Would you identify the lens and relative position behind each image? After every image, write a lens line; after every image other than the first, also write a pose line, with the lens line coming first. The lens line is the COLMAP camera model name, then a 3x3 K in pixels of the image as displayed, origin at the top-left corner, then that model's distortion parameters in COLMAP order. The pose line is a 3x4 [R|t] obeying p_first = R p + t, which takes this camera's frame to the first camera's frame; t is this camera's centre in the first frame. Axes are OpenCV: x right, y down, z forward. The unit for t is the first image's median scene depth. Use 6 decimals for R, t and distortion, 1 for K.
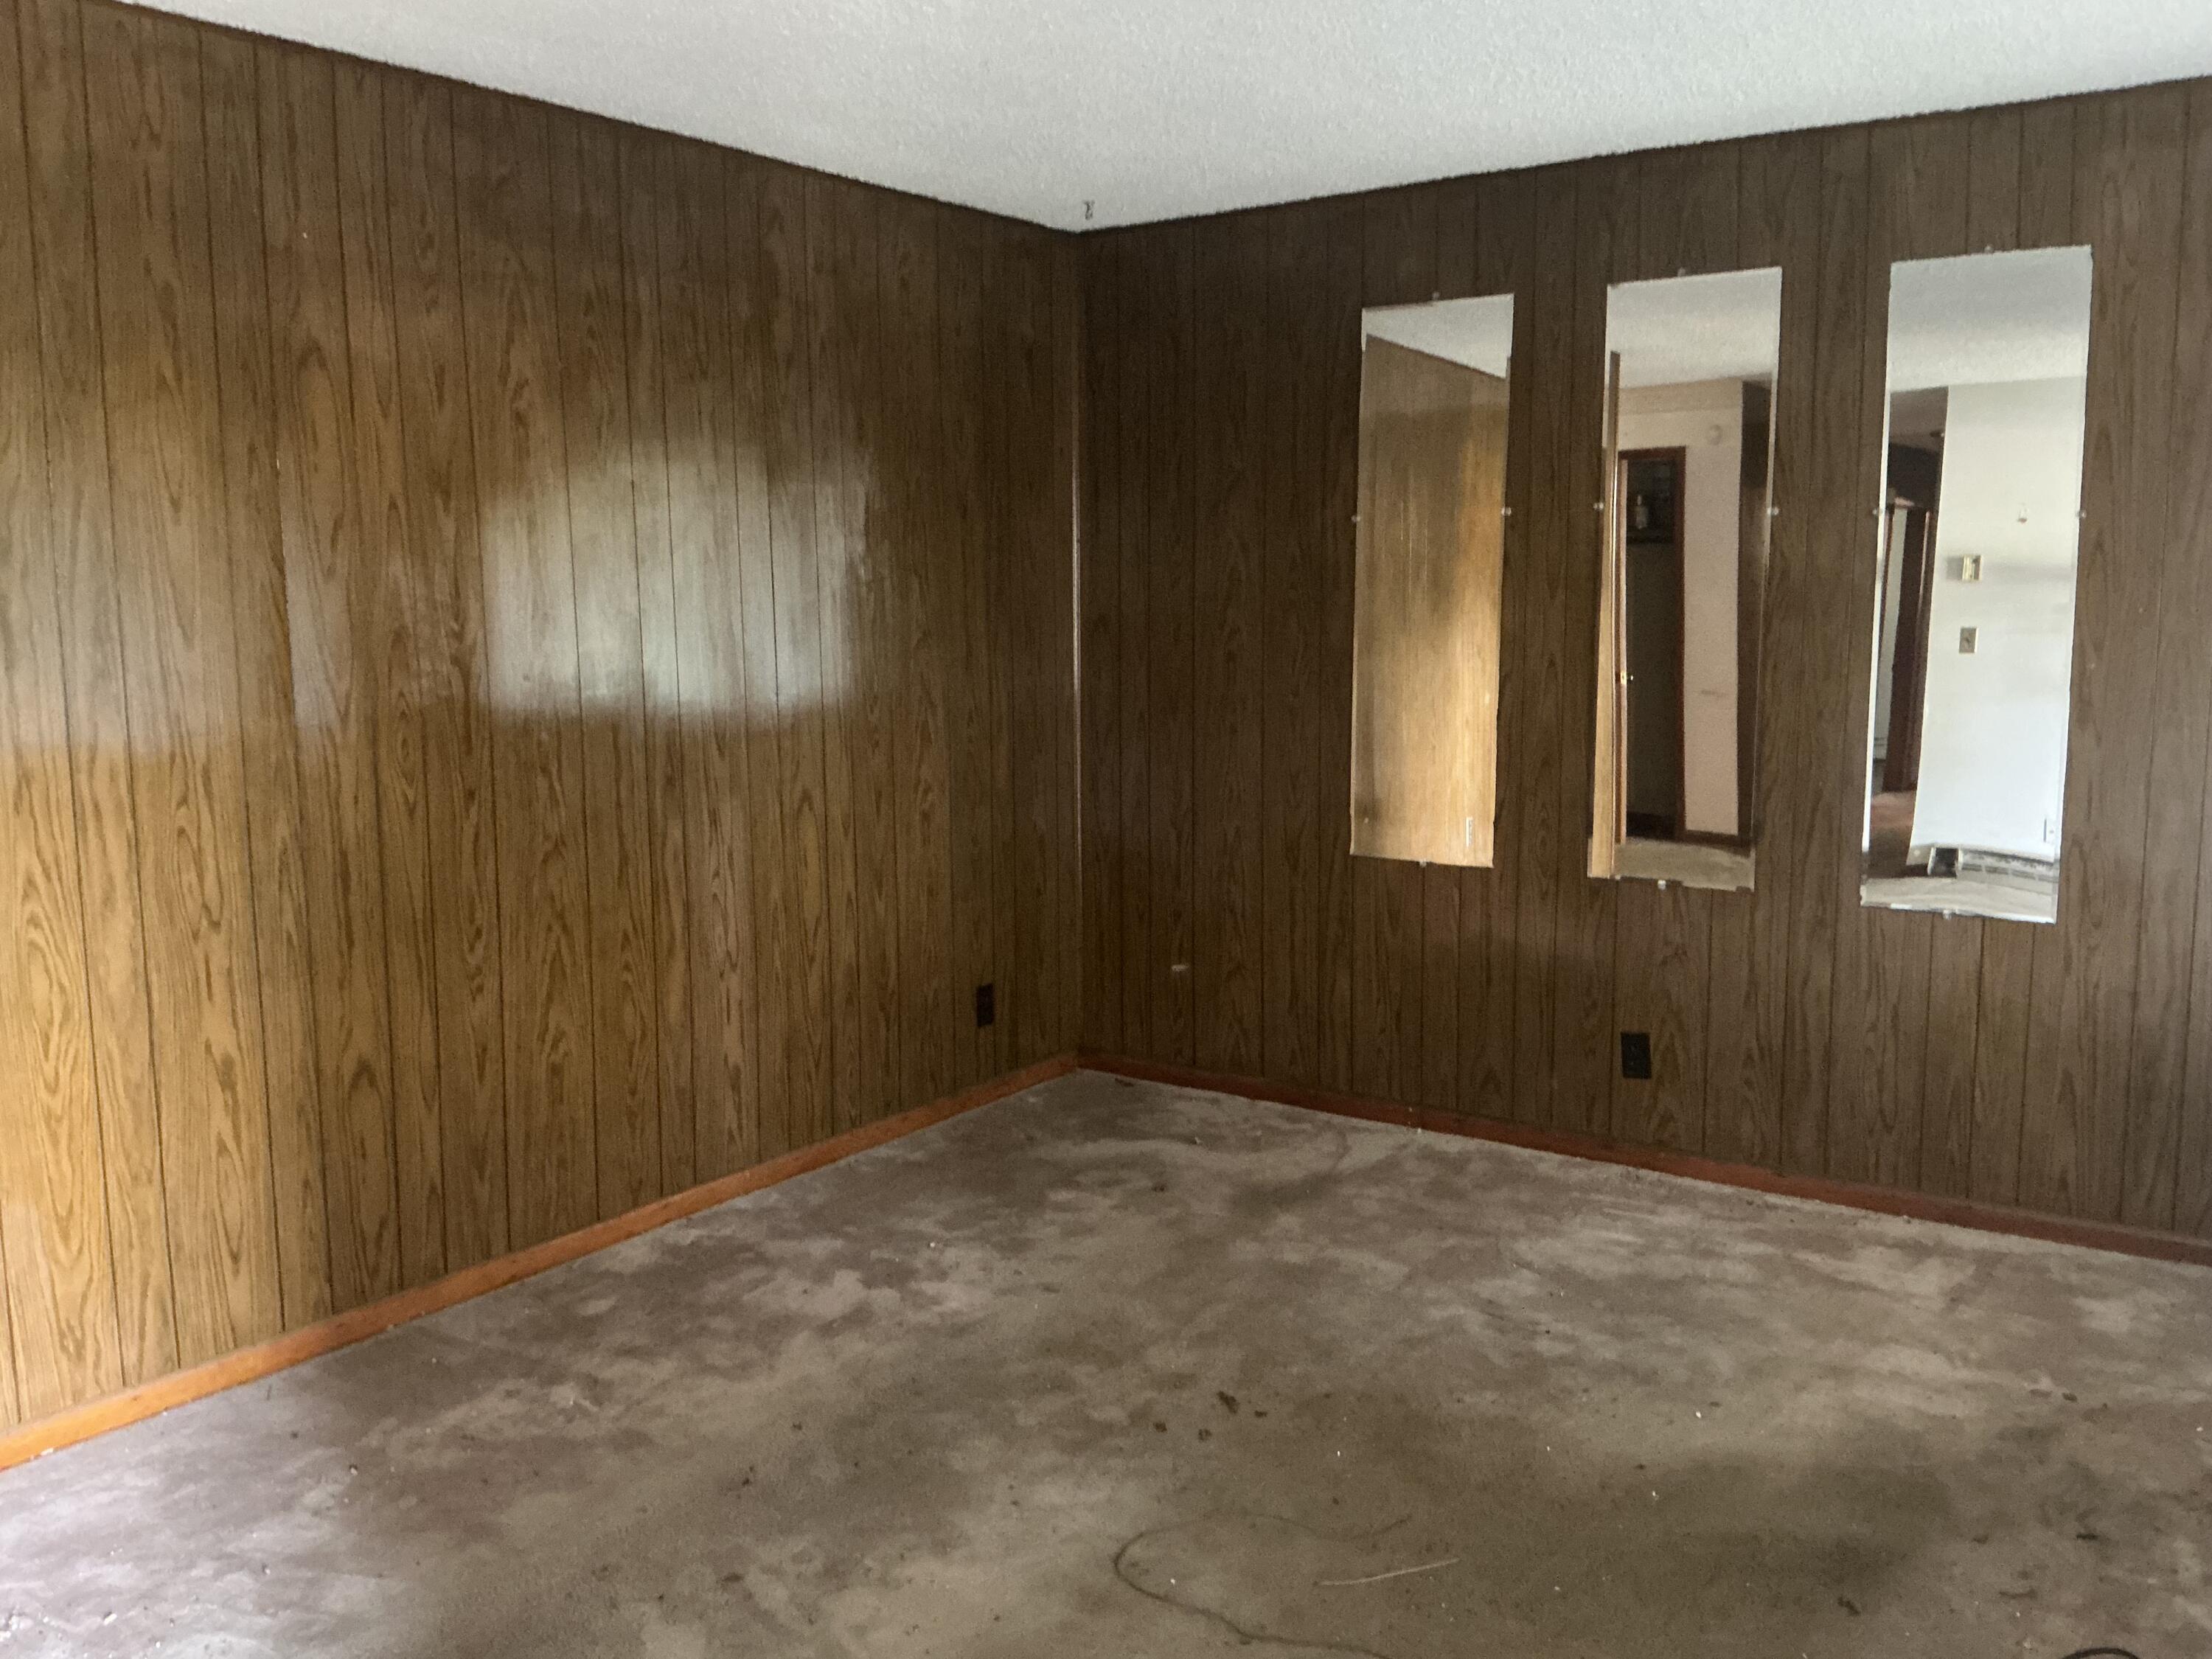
lens RADIAL K [[1857.4, 0, 1169.1], [0, 1857.4, 826.2], [0, 0, 1]] dist [0.062727, -0.138617]
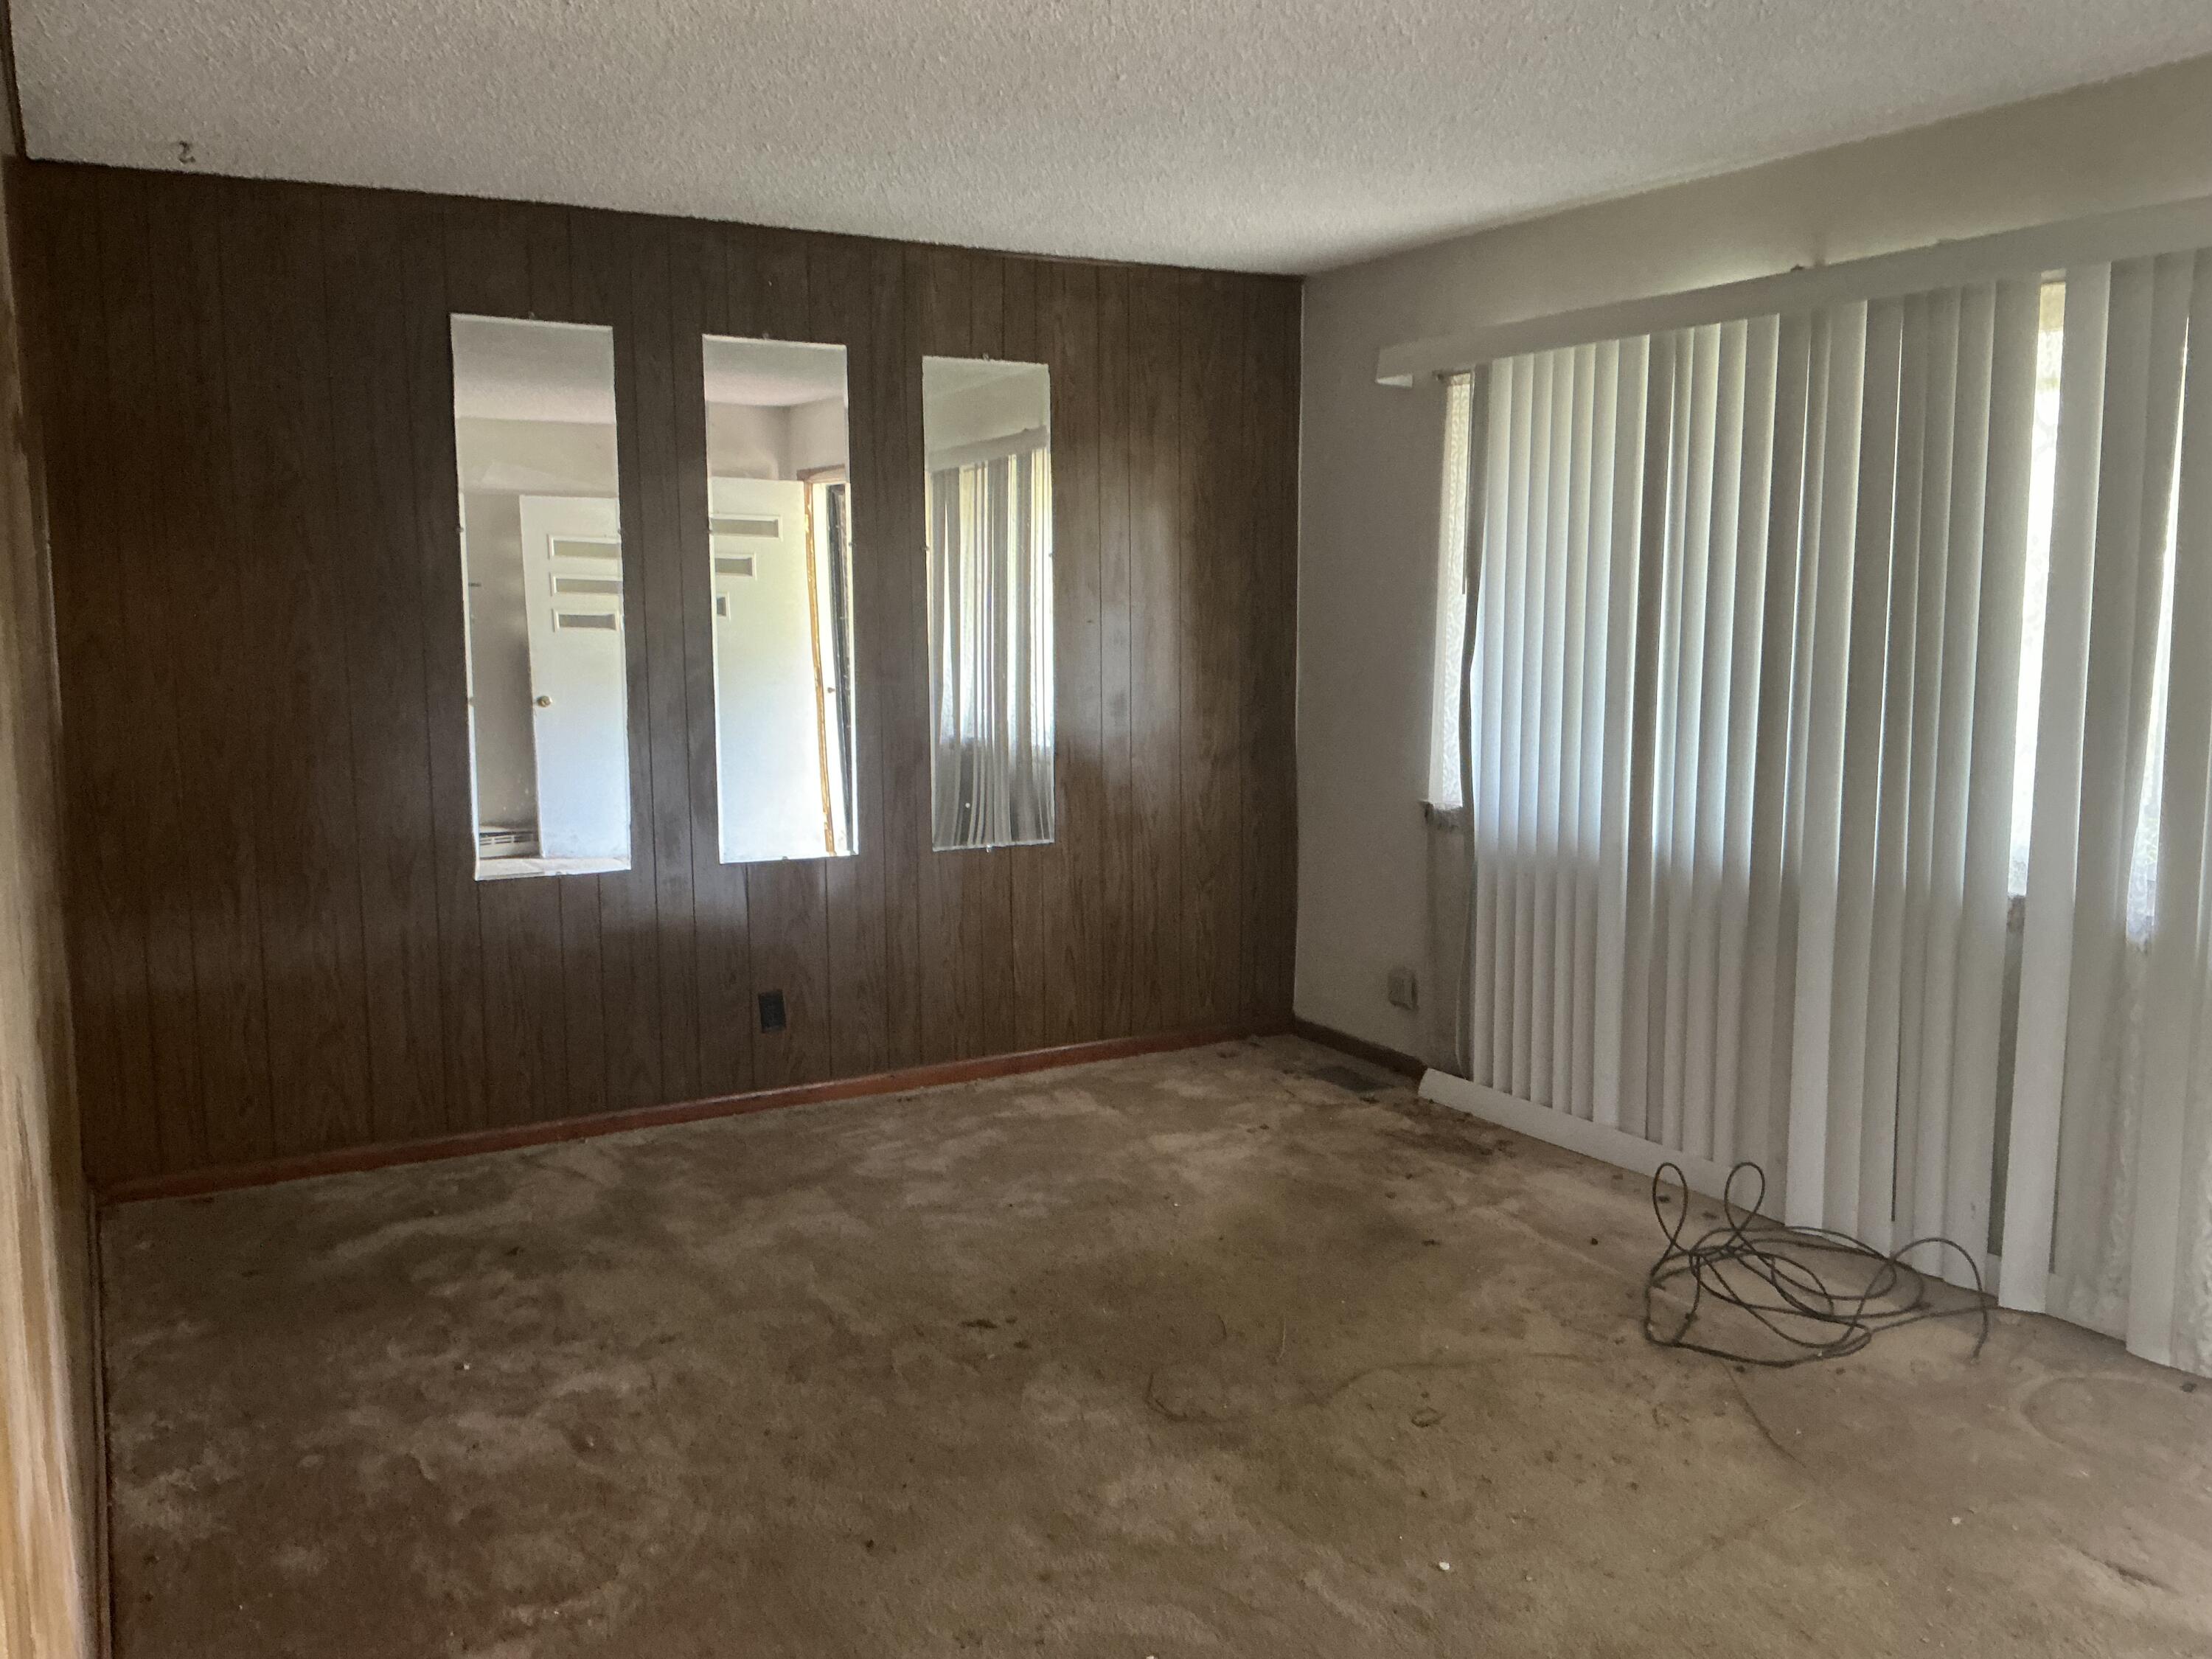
lens RADIAL K [[1807.7, 0, 1110.9], [0, 1807.7, 824.5], [0, 0, 1]] dist [0.129126, -0.156525]
pose [[0.454590, -0.109496, 0.883945, -0.296185], [0.116865, 0.991168, 0.062677, -0.017552], [-0.883001, 0.074809, 0.463371, 0.133368]]
